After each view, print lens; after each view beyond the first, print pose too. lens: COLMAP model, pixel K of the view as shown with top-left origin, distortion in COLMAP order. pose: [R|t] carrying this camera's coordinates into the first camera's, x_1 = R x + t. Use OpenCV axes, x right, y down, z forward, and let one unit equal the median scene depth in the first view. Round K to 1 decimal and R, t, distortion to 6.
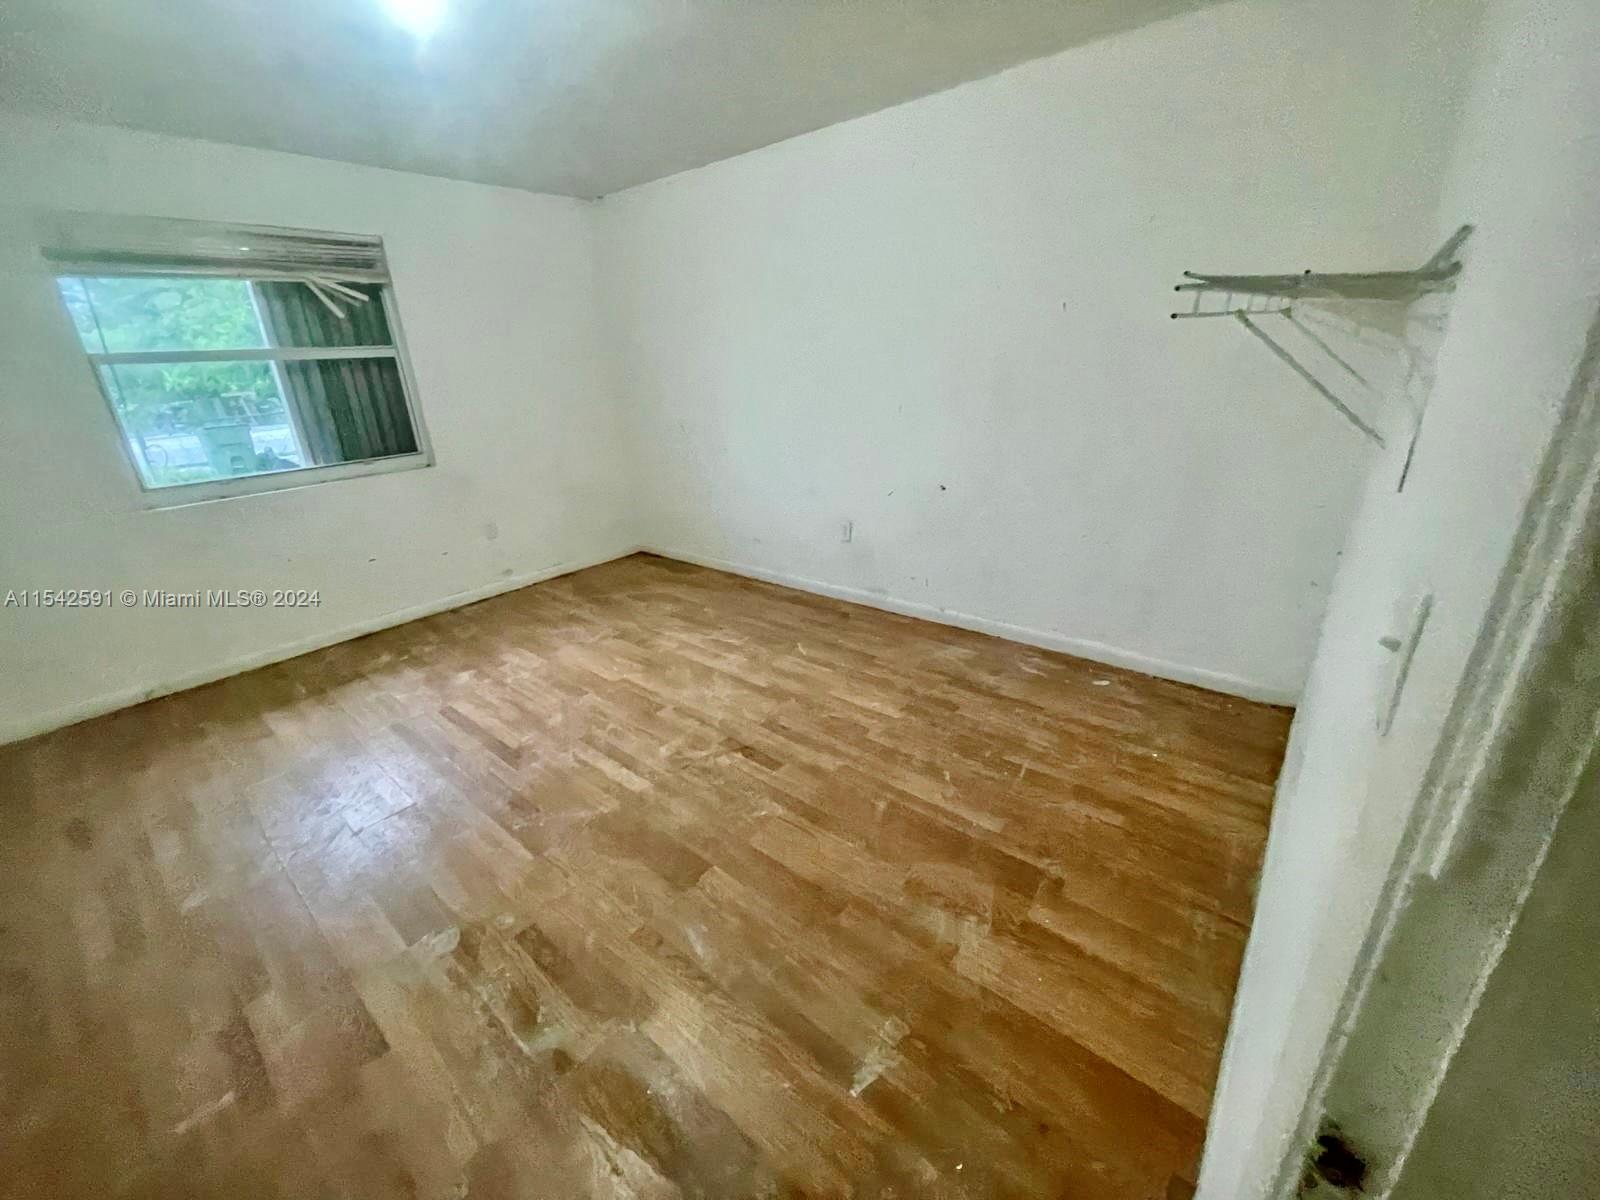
lens RADIAL K [[650.6, 0, 800.0], [0, 650.6, 600.0], [0, 0, 1]] dist [-0.001870, 0.000380]
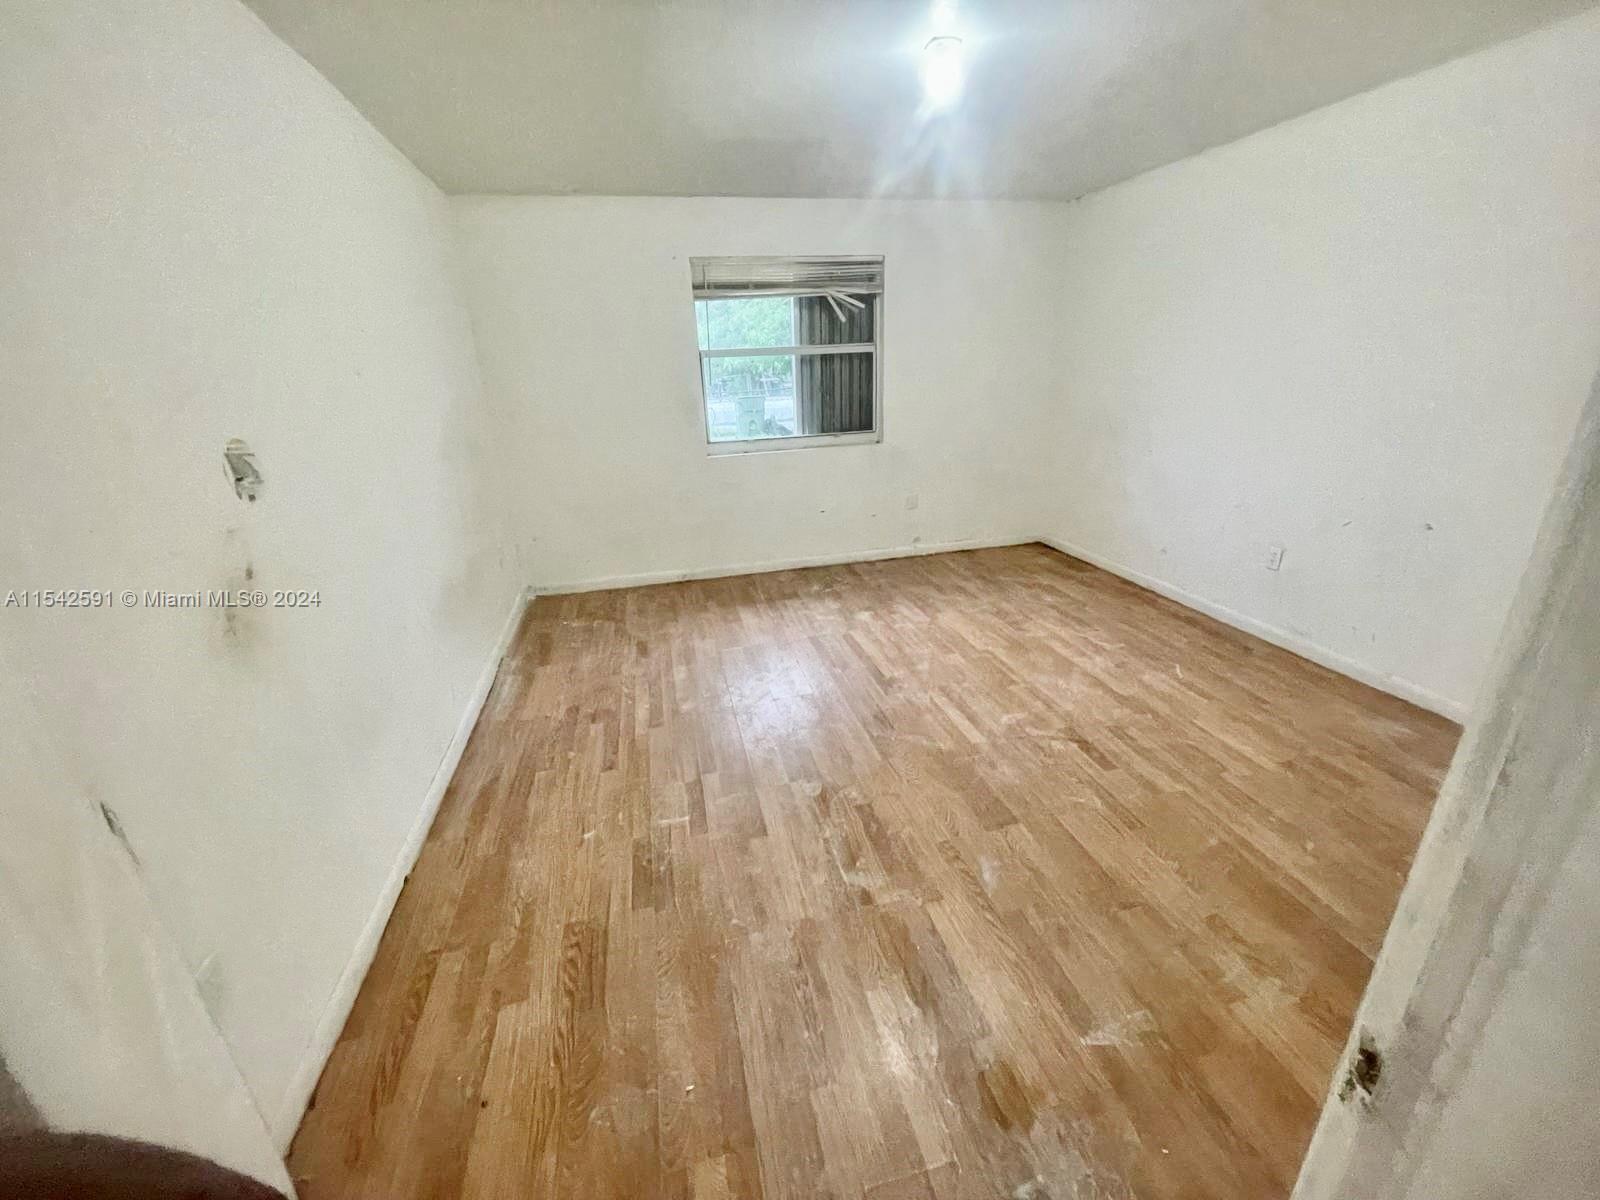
lens RADIAL K [[650.6, 0, 800.0], [0, 650.6, 600.0], [0, 0, 1]] dist [-0.001870, 0.000380]
pose [[0.806622, 0.221807, -0.547870, 0.060695], [-0.209651, 0.974016, 0.085667, 0.010694], [0.552636, 0.045761, 0.832166, -0.109451]]
